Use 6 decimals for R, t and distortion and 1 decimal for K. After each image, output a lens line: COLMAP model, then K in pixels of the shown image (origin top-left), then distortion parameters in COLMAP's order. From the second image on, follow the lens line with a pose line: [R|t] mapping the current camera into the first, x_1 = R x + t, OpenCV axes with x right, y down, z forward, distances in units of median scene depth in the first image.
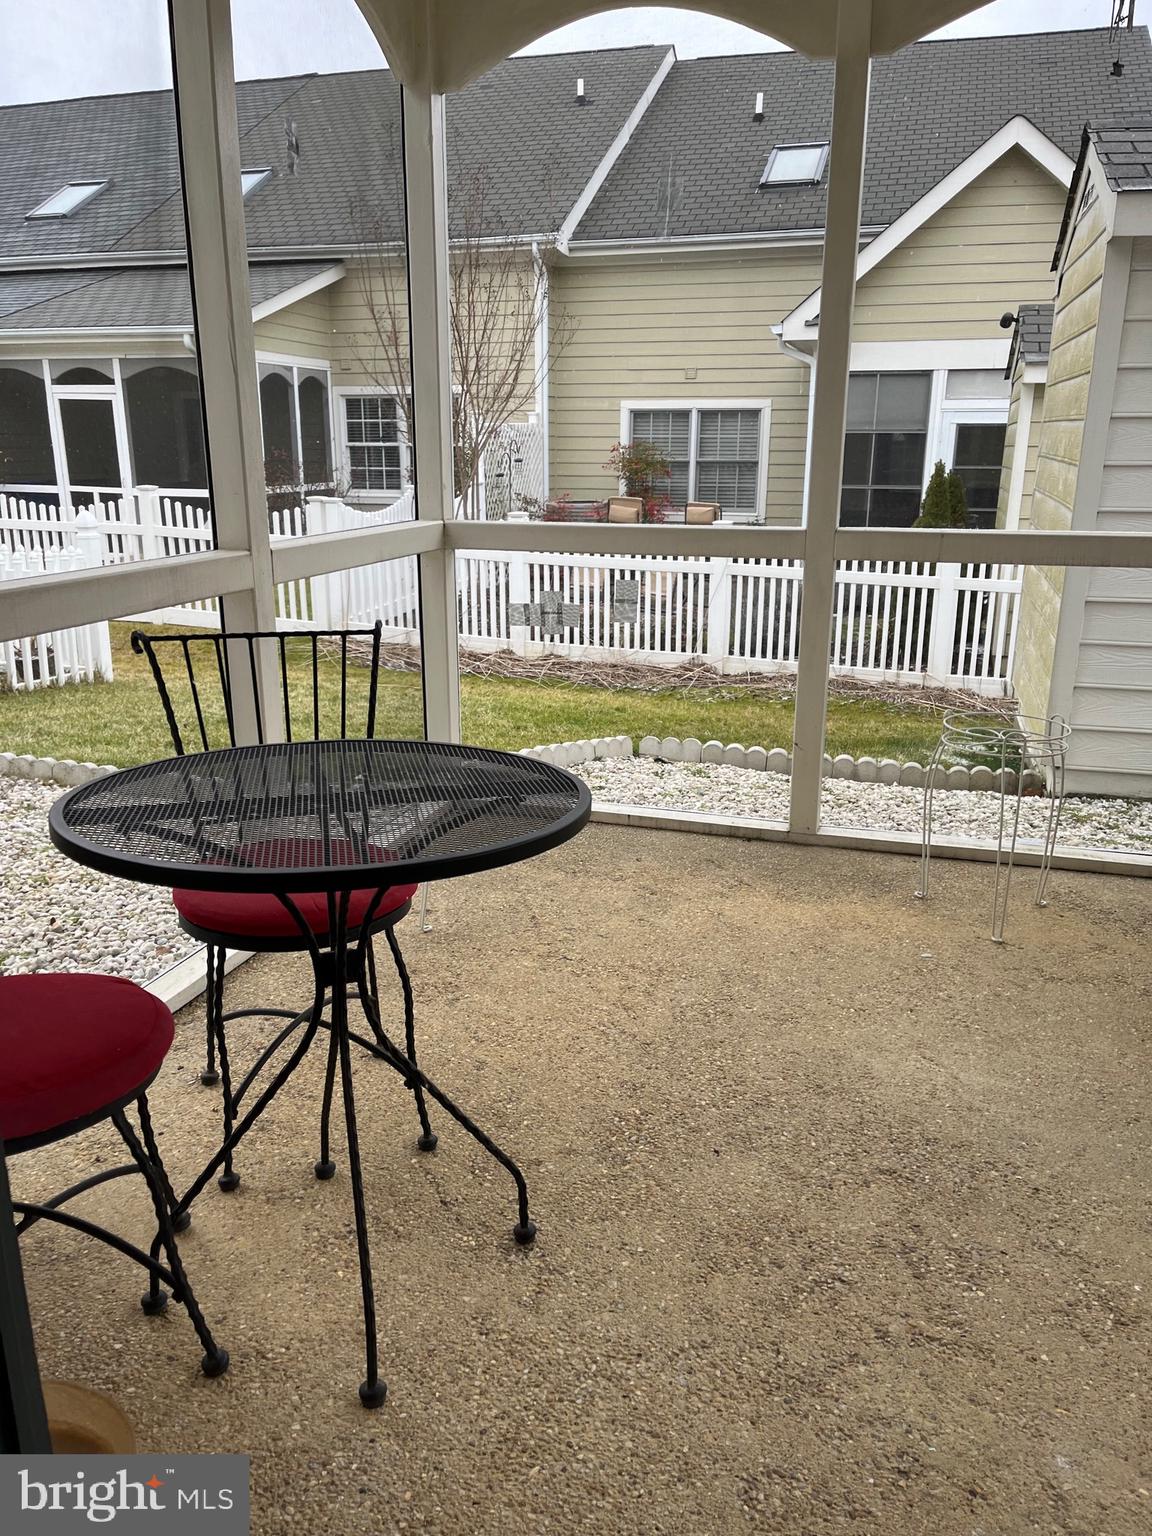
lens RADIAL K [[1157.0, 0, 579.2], [0, 1157.0, 756.8], [0, 0, 1]] dist [0.067923, -0.086844]
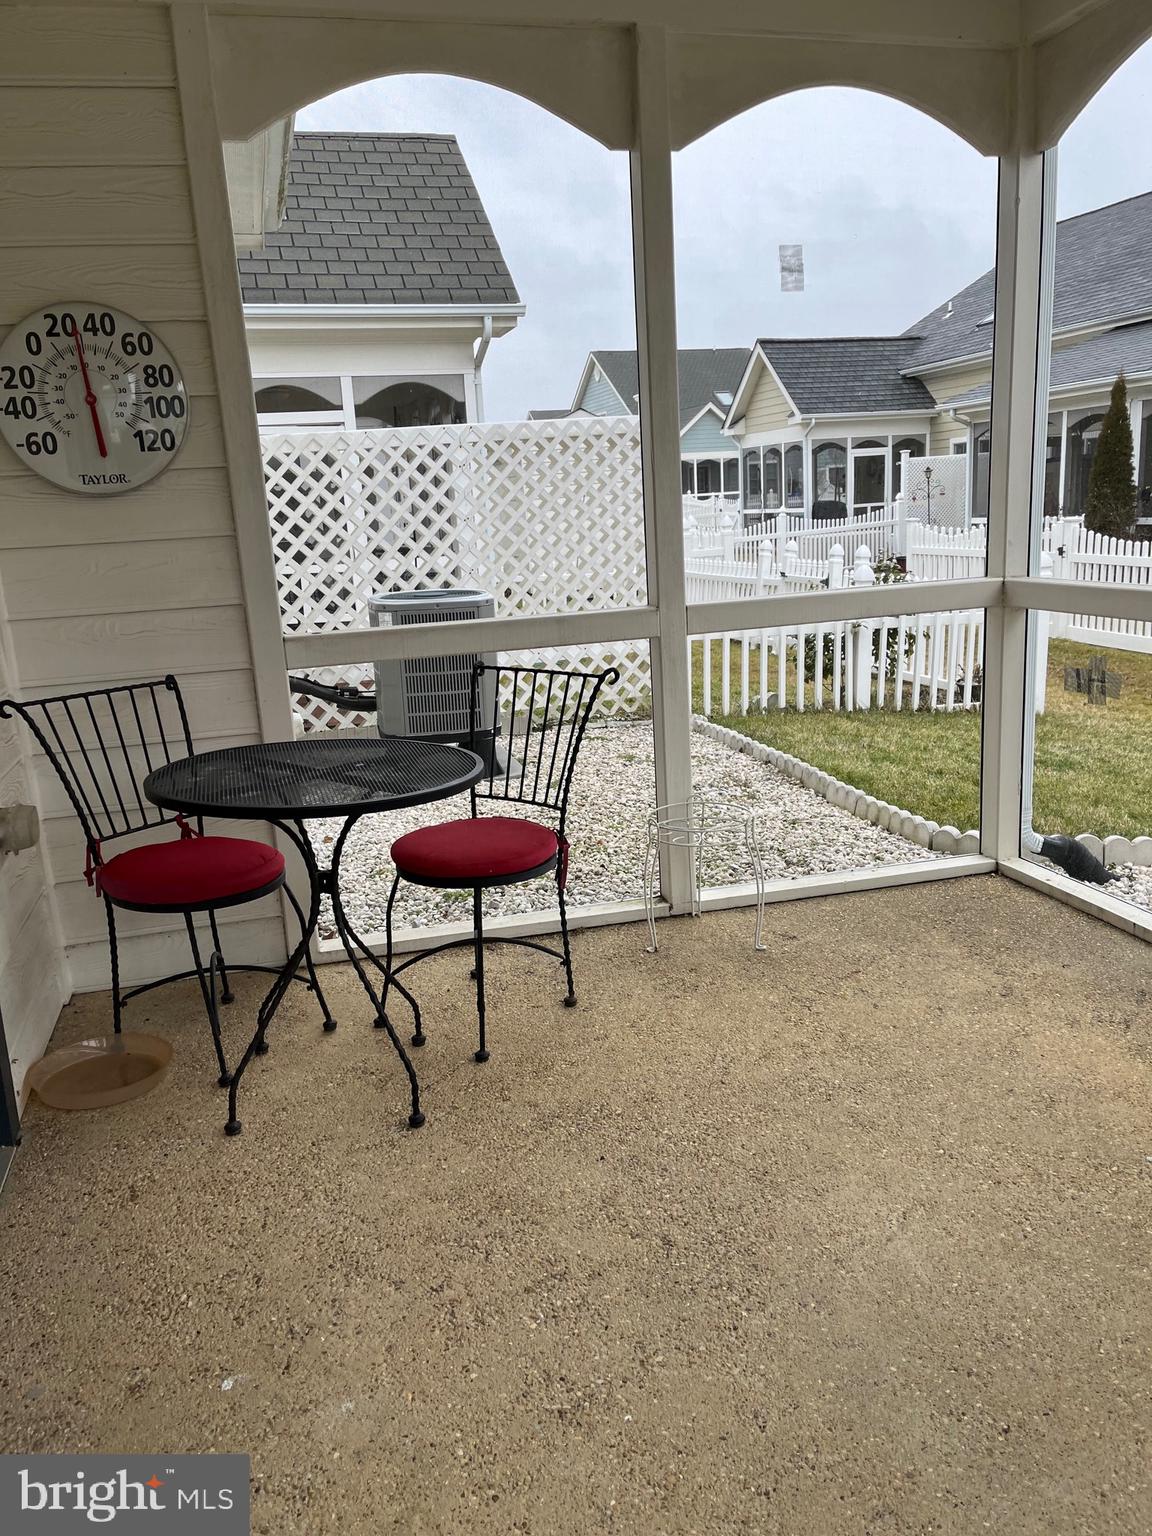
lens RADIAL K [[1157.0, 0, 579.6], [0, 1157.0, 774.0], [0, 0, 1]] dist [0.067923, -0.086844]
pose [[0.542732, 0.163072, -0.823923, 0.655488], [-0.168393, 0.982179, 0.083471, -0.077981], [0.822852, 0.093440, 0.560520, 0.214646]]
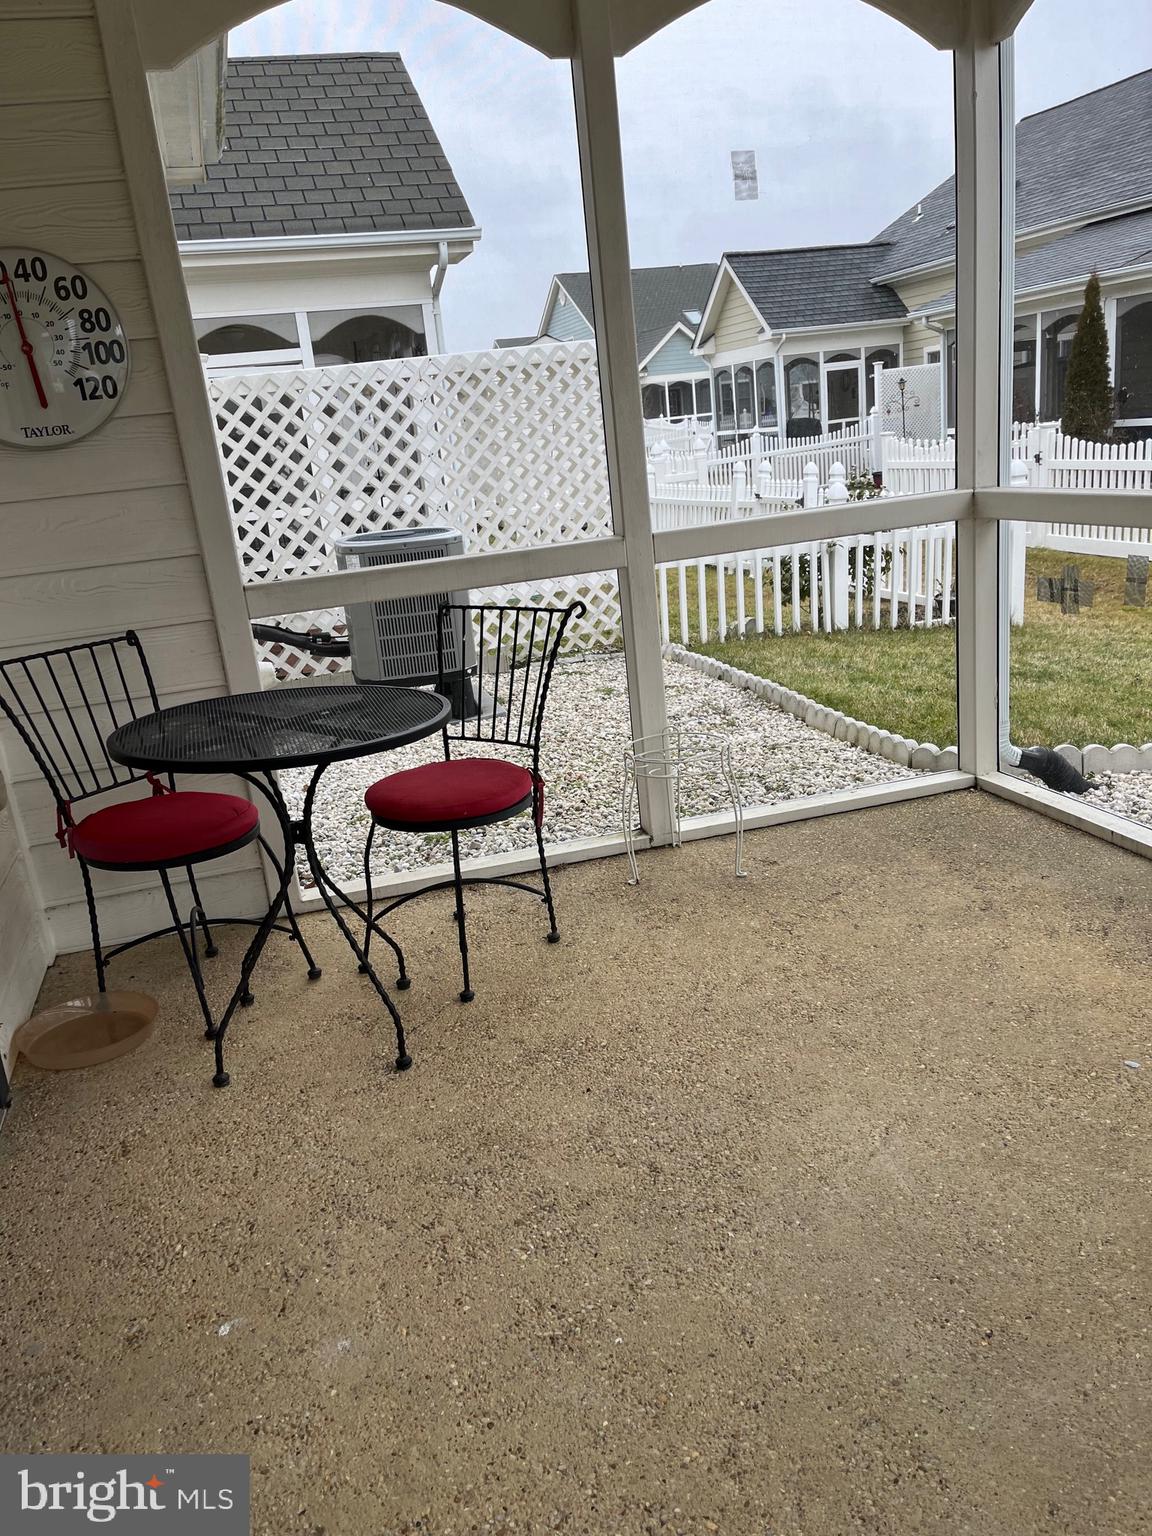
lens RADIAL K [[1157.0, 0, 575.1], [0, 1157.0, 774.7], [0, 0, 1]] dist [0.067923, -0.086844]
pose [[0.556970, 0.182381, -0.810260, 0.656675], [-0.120049, 0.983025, 0.138748, -0.080686], [0.821811, 0.019992, 0.569410, 0.228265]]
